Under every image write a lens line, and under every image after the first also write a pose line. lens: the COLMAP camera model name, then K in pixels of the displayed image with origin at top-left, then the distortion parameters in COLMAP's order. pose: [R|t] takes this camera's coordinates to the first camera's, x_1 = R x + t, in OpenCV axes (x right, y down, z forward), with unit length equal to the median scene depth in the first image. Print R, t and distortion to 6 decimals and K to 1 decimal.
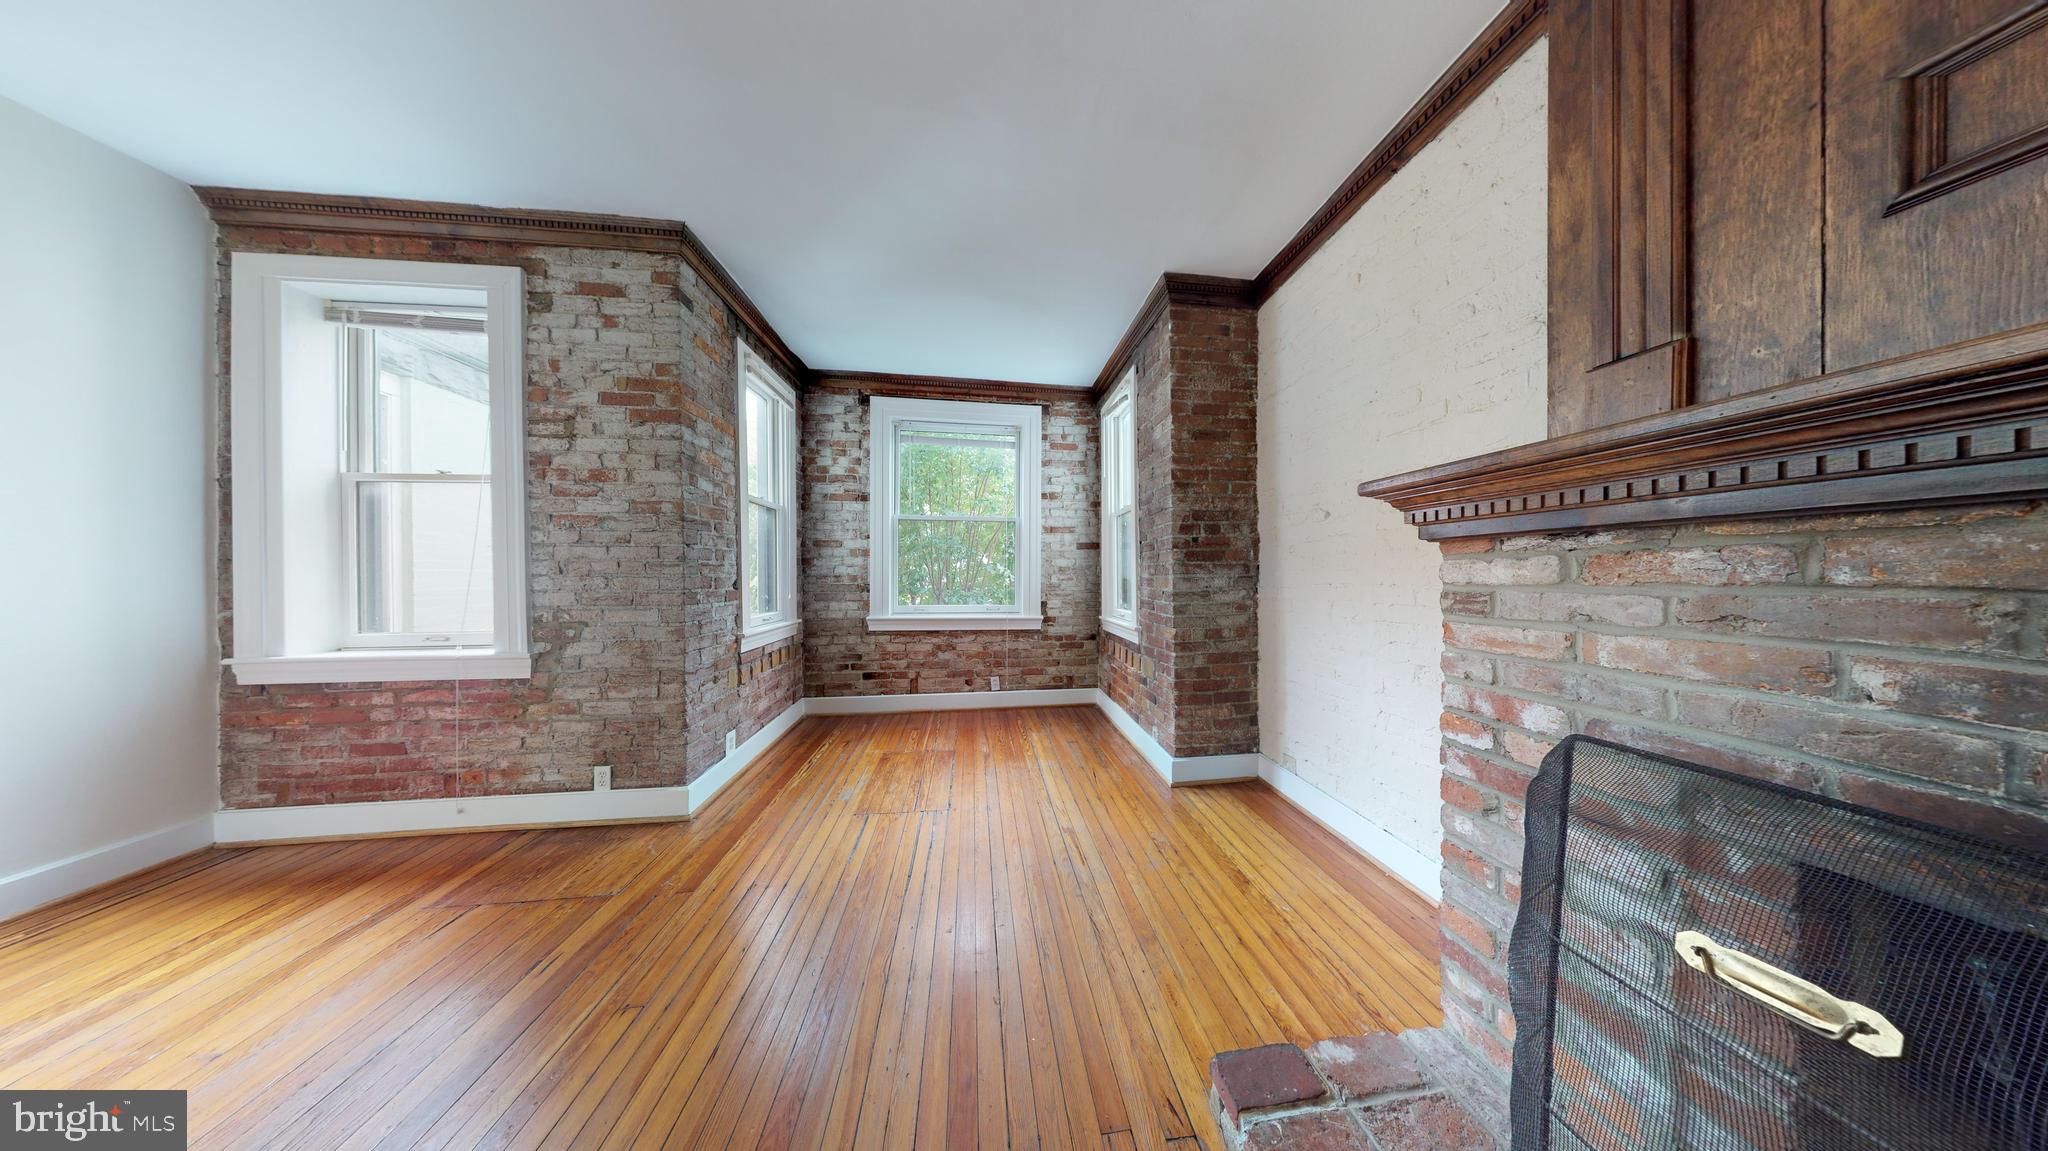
lens RADIAL K [[582.1, 0, 965.1], [0, 582.1, 582.3], [0, 0, 1]] dist [0.000054, 0.000001]
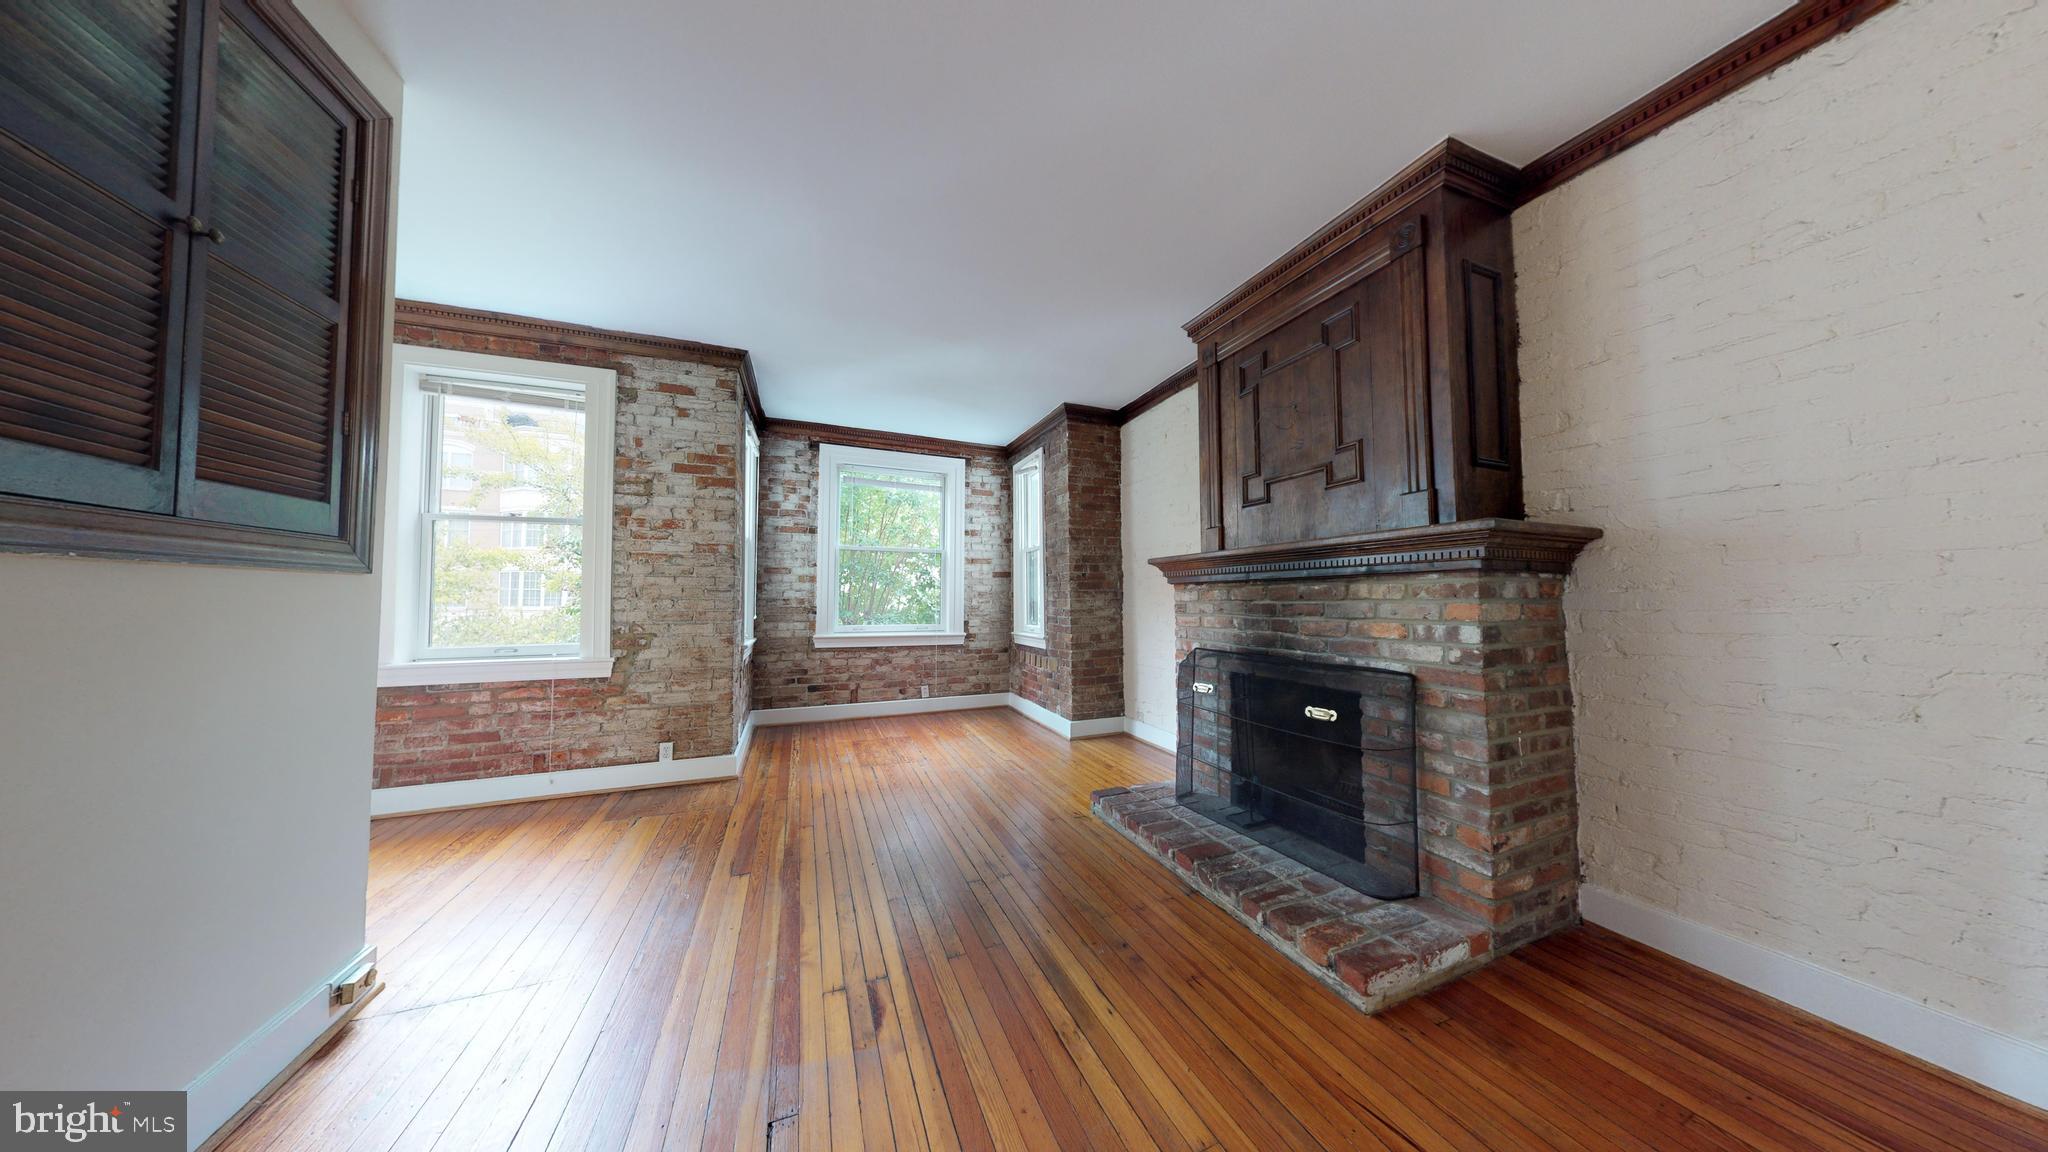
lens RADIAL K [[747.1, 0, 1024.0], [0, 747.1, 576.0], [0, 0, 1]] dist [-0.001004, -0.000081]
pose [[0.956992, 0.008772, 0.289981, -0.317502], [0.004023, 0.999045, -0.043499, 0.013641], [-0.290086, 0.042795, 0.956043, -0.813187]]
